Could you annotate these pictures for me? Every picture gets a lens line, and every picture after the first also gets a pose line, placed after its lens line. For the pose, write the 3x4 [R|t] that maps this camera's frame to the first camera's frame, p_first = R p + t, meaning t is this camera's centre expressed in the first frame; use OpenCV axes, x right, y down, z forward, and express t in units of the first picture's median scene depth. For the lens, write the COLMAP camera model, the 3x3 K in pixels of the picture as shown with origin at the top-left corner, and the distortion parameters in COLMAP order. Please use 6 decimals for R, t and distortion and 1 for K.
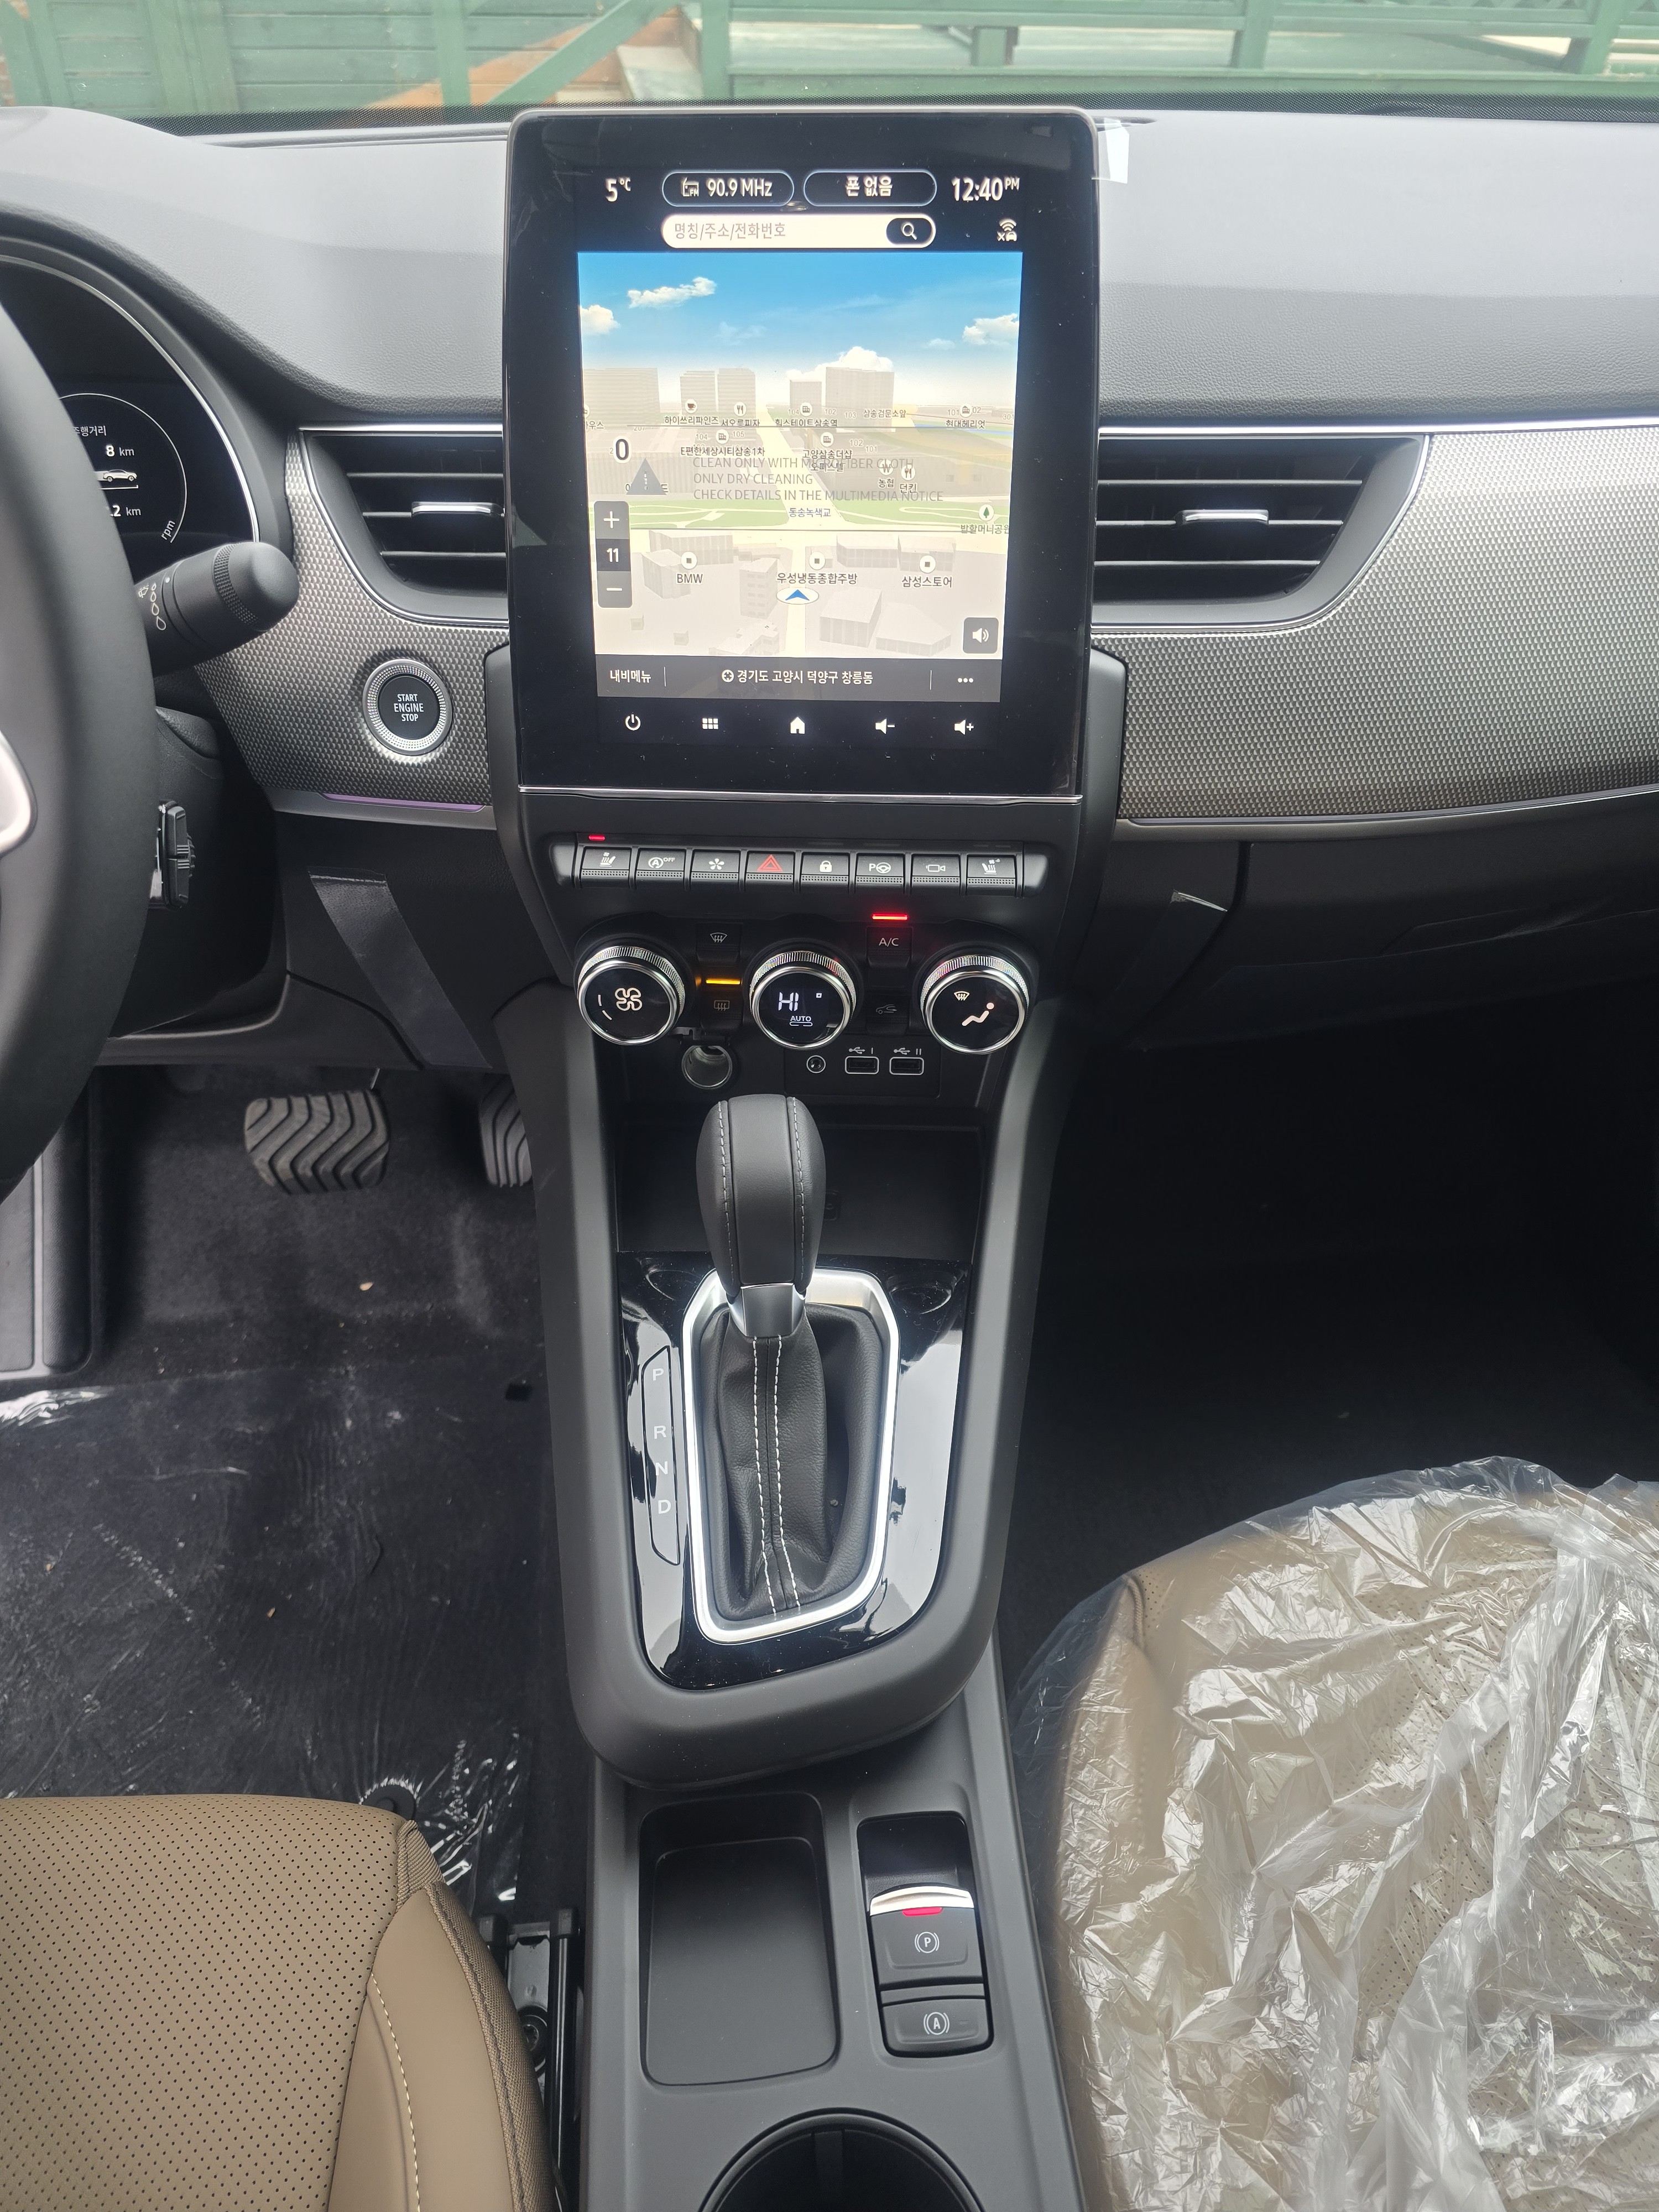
lens RADIAL K [[1489.5, 0, 821.0], [0, 1489.5, 1078.3], [0, 0, 1]] dist [0.038869, -0.041032]
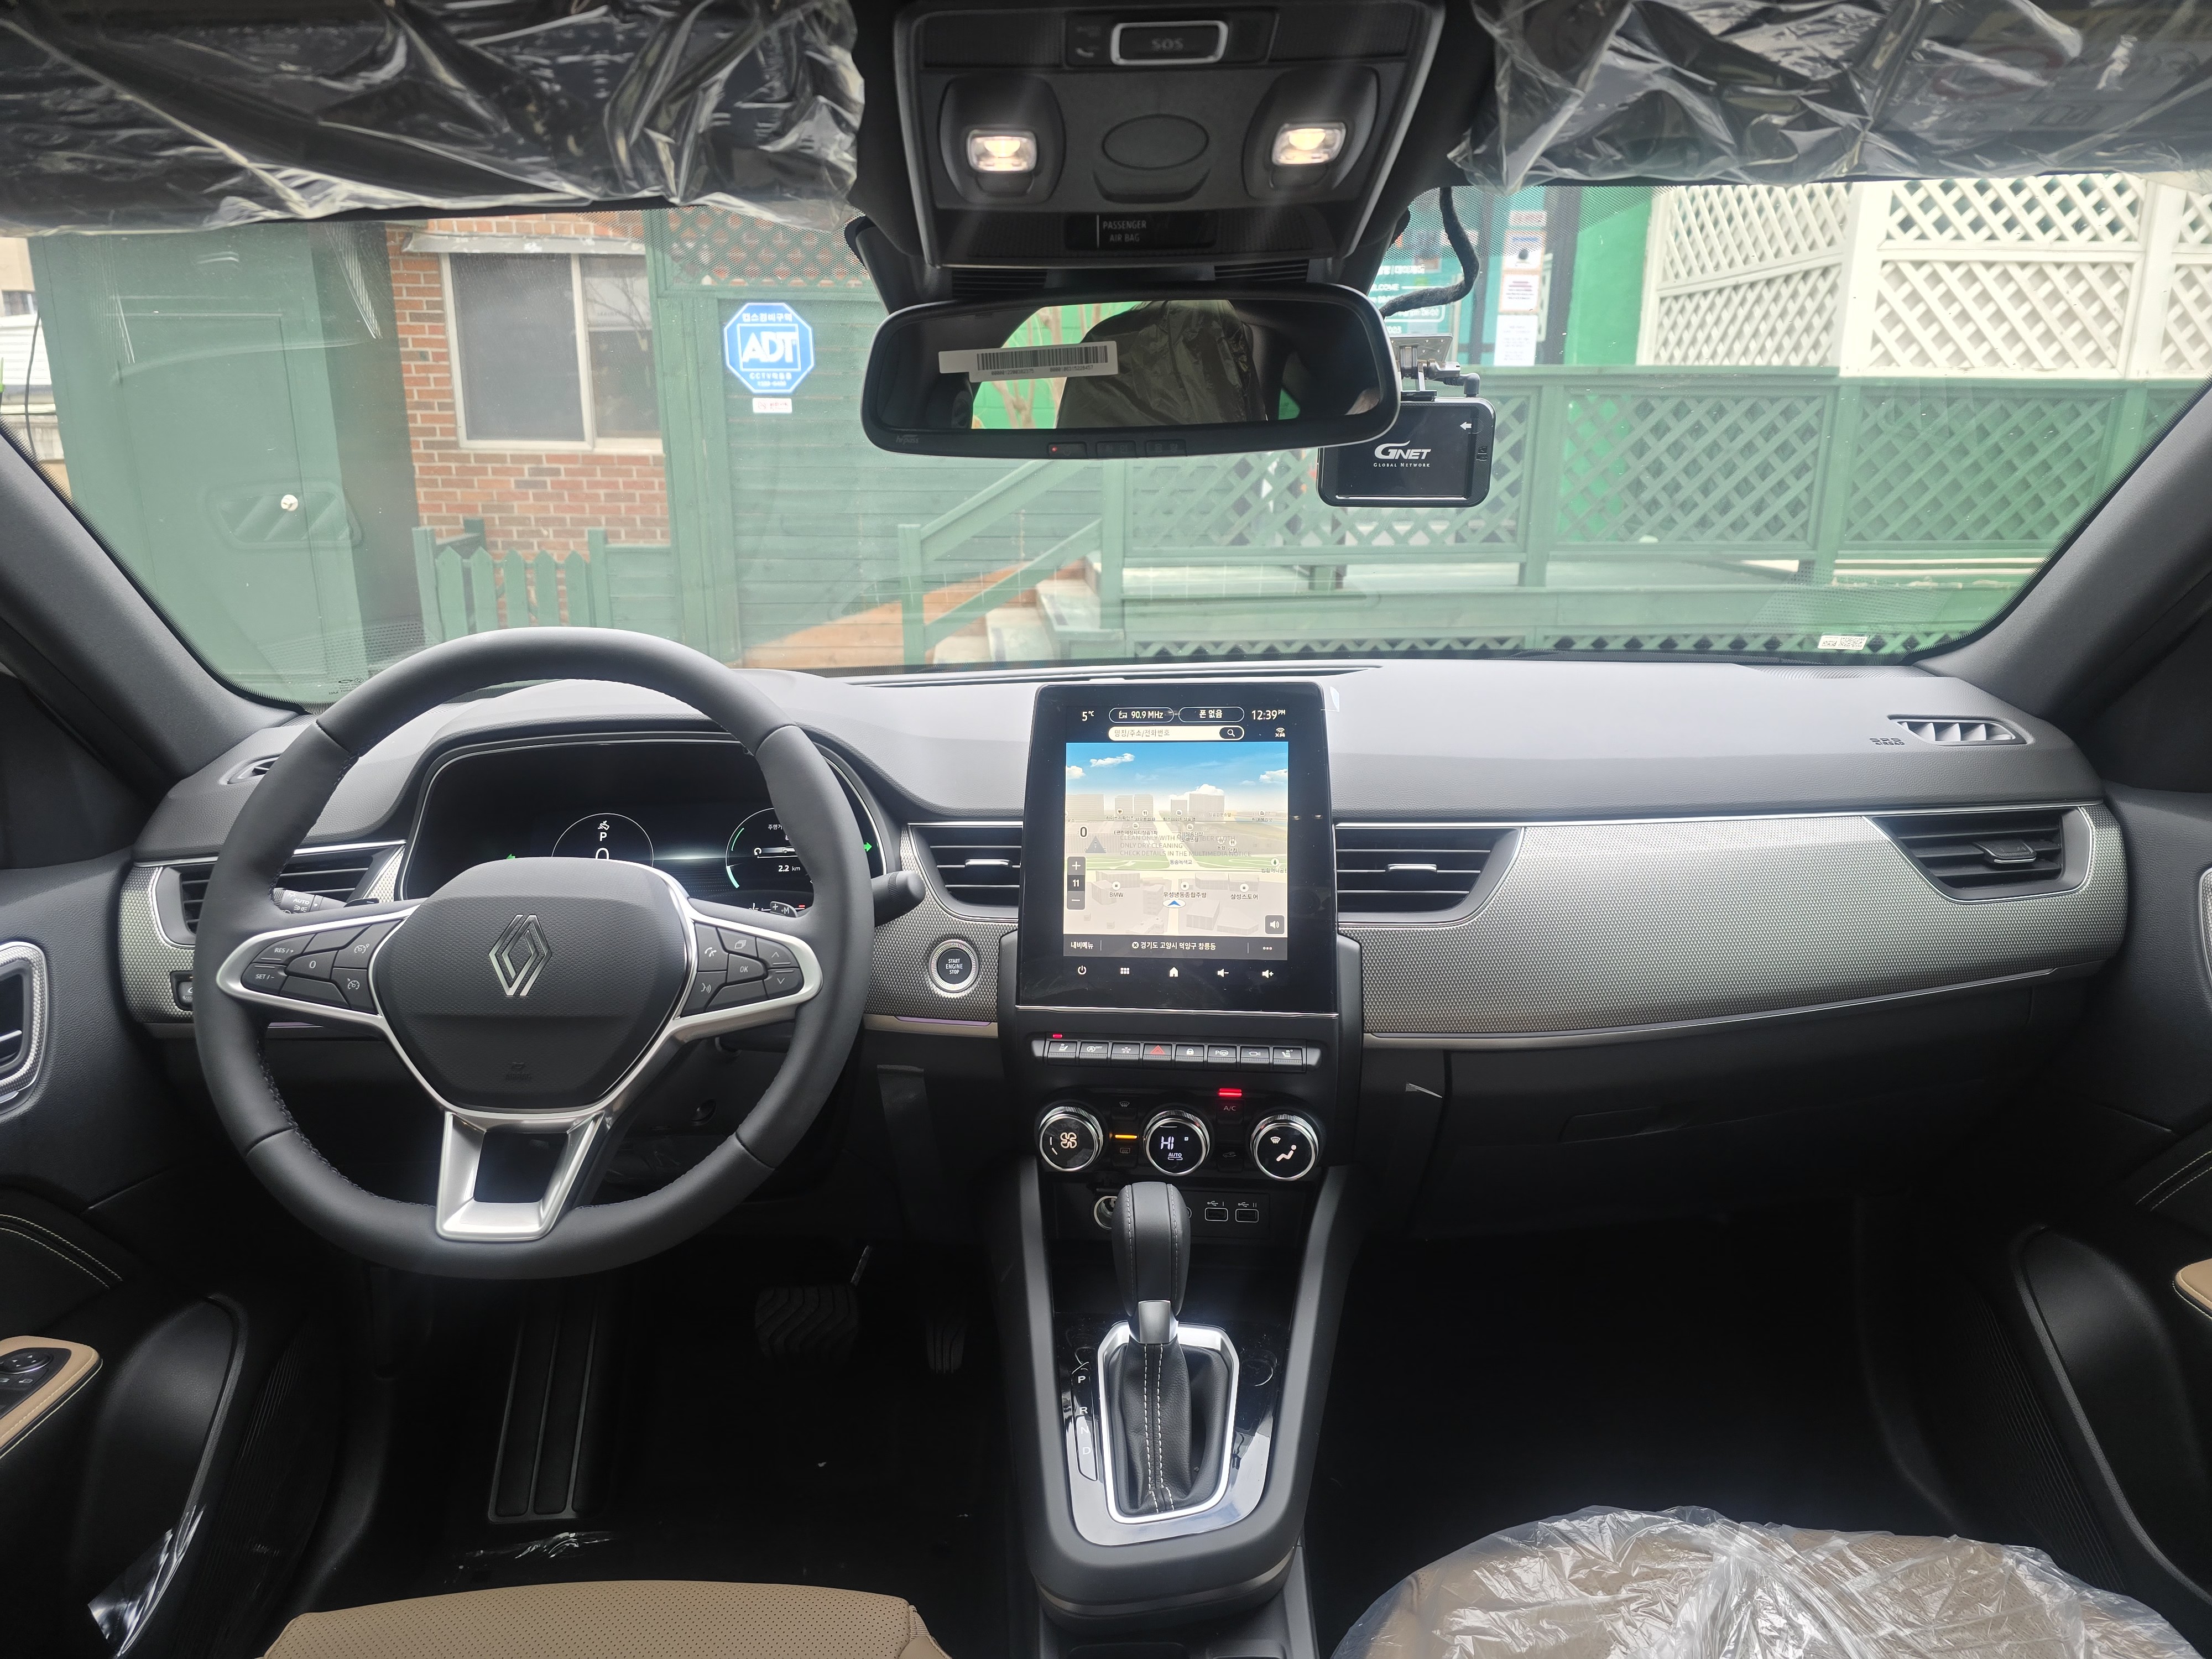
lens RADIAL K [[1489.5, 0, 1080.5], [0, 1489.5, 832.4], [0, 0, 1]] dist [0.038869, -0.041032]
pose [[0.997163, 0.000237, -0.075268, 0.006689], [-0.031255, 0.911007, -0.411205, 0.341249], [0.068472, 0.412391, 0.908430, -0.684893]]
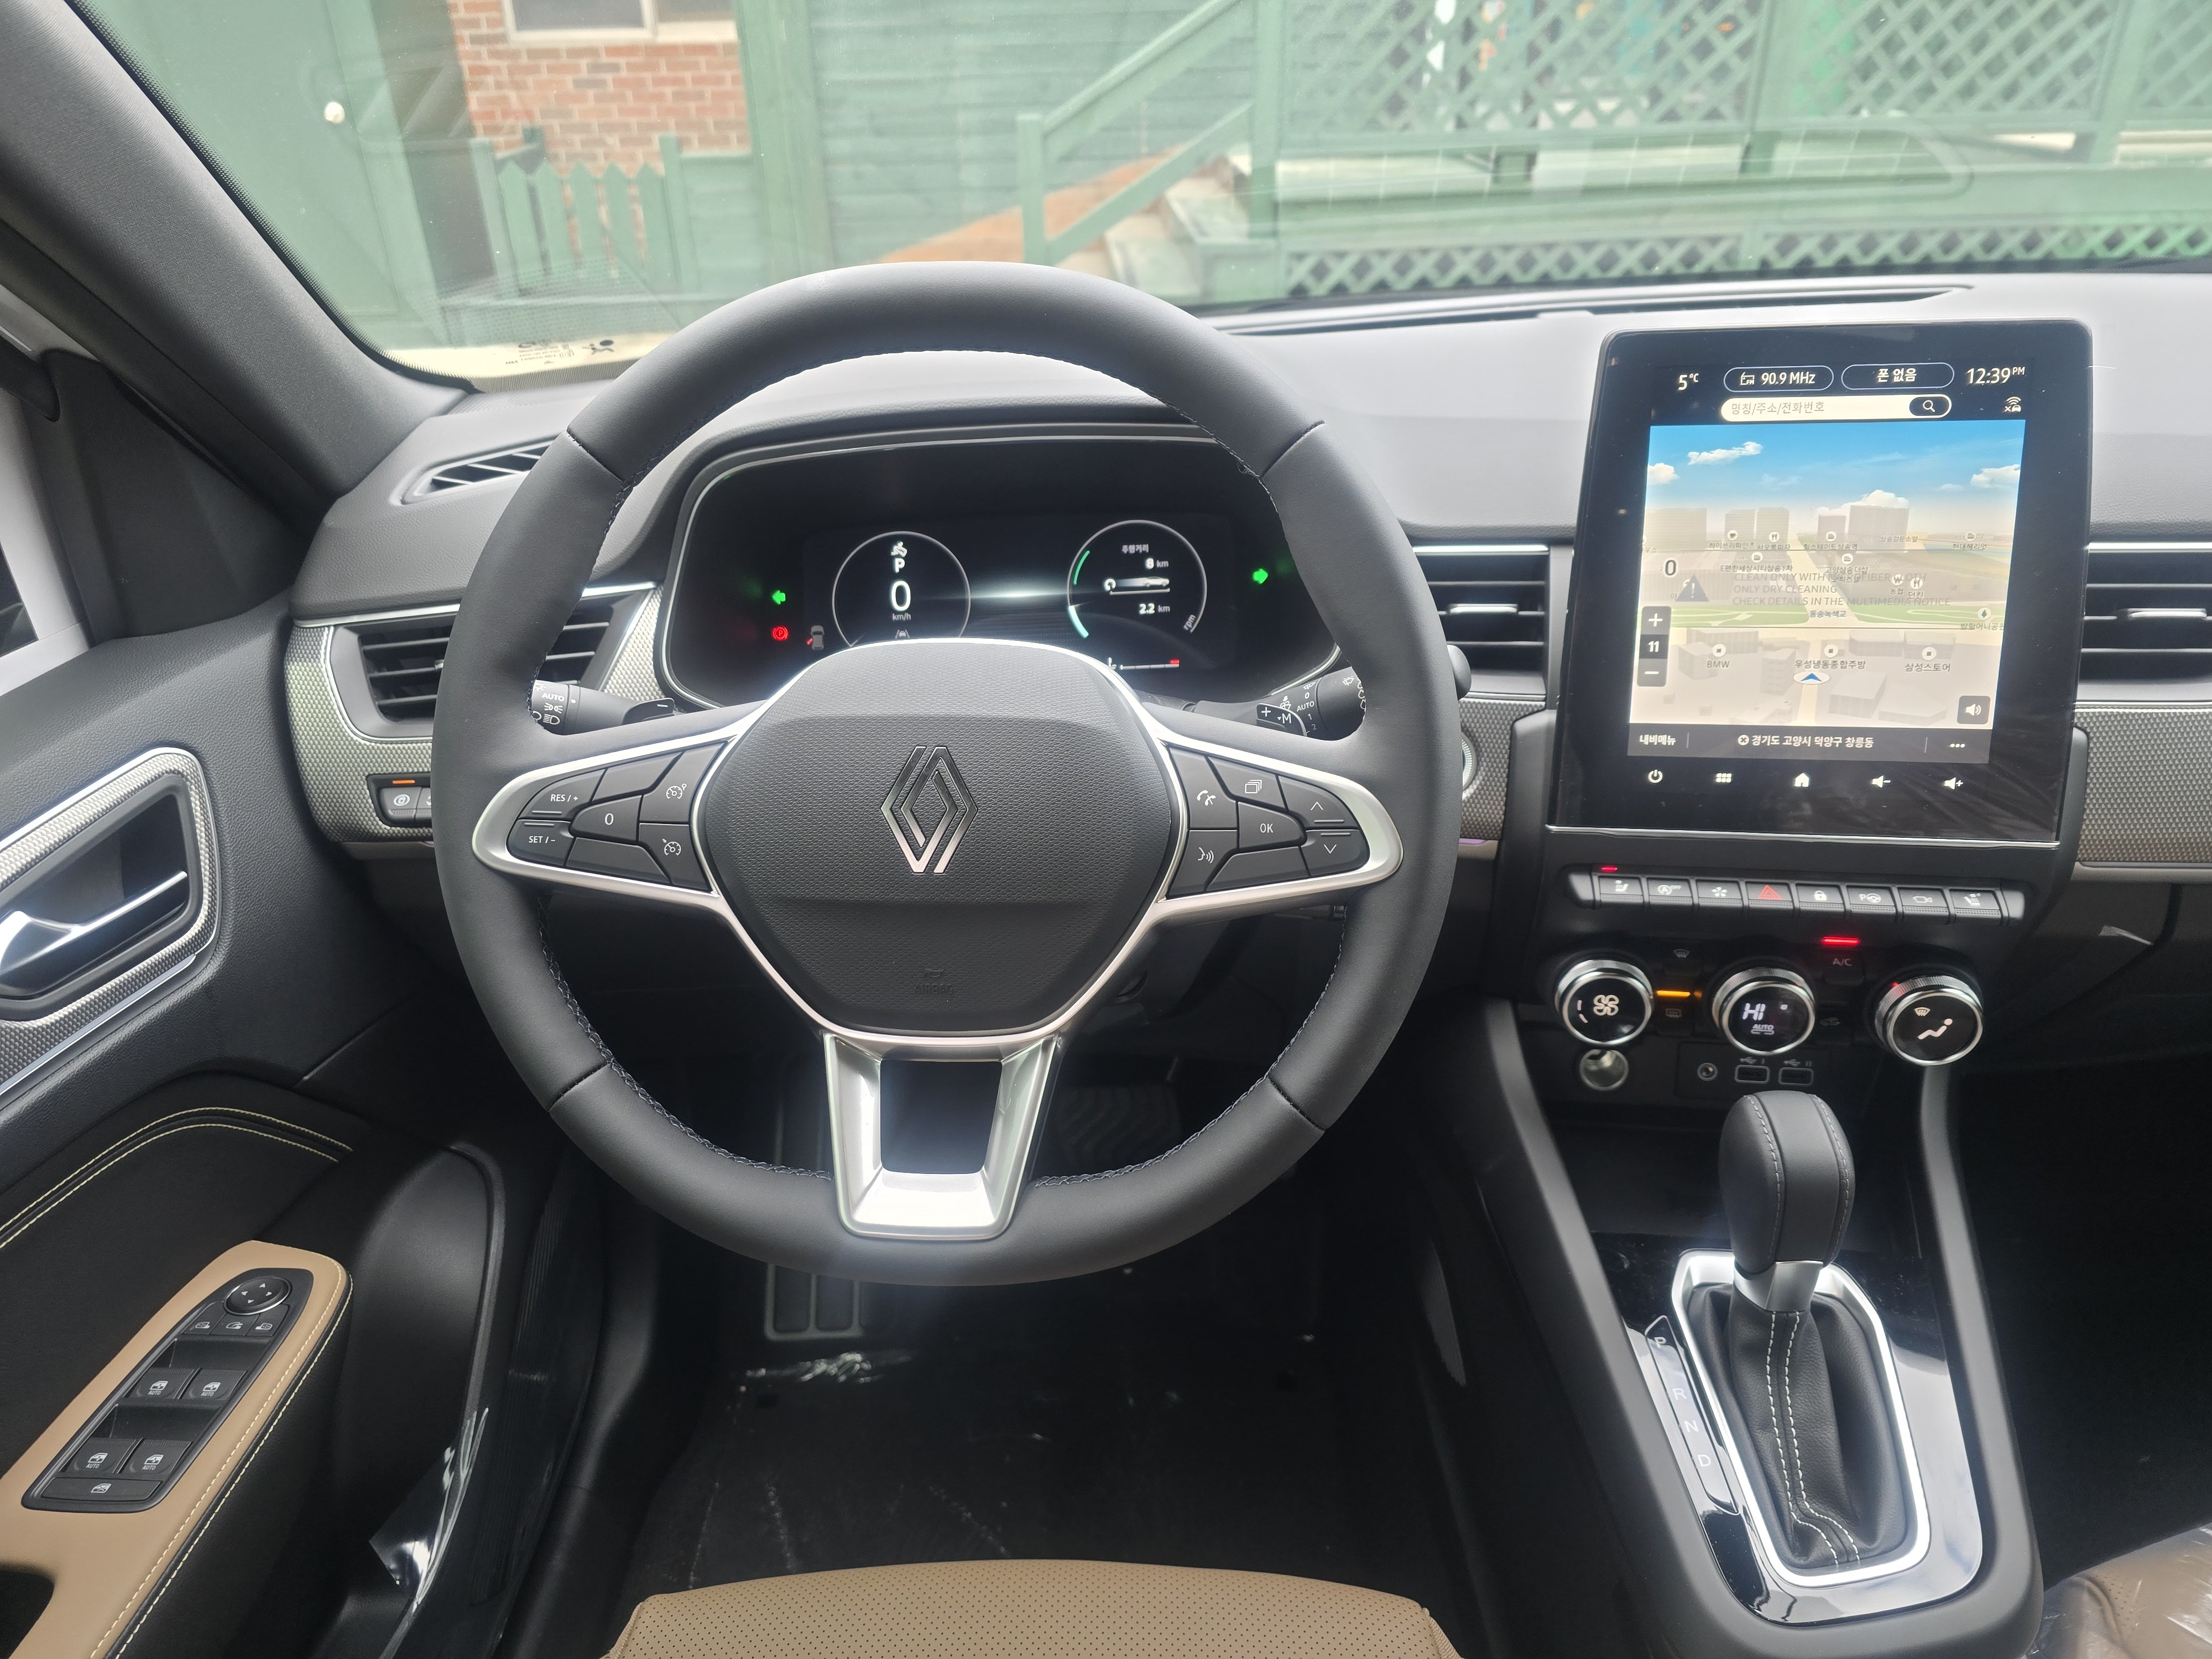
lens RADIAL K [[1489.5, 0, 1063.6], [0, 1489.5, 842.2], [0, 0, 1]] dist [0.038869, -0.041032]
pose [[0.990616, 0.018904, -0.135358, -0.433444], [-0.042735, 0.983570, -0.175393, 0.049528], [0.129819, 0.179532, 0.975149, -0.243540]]
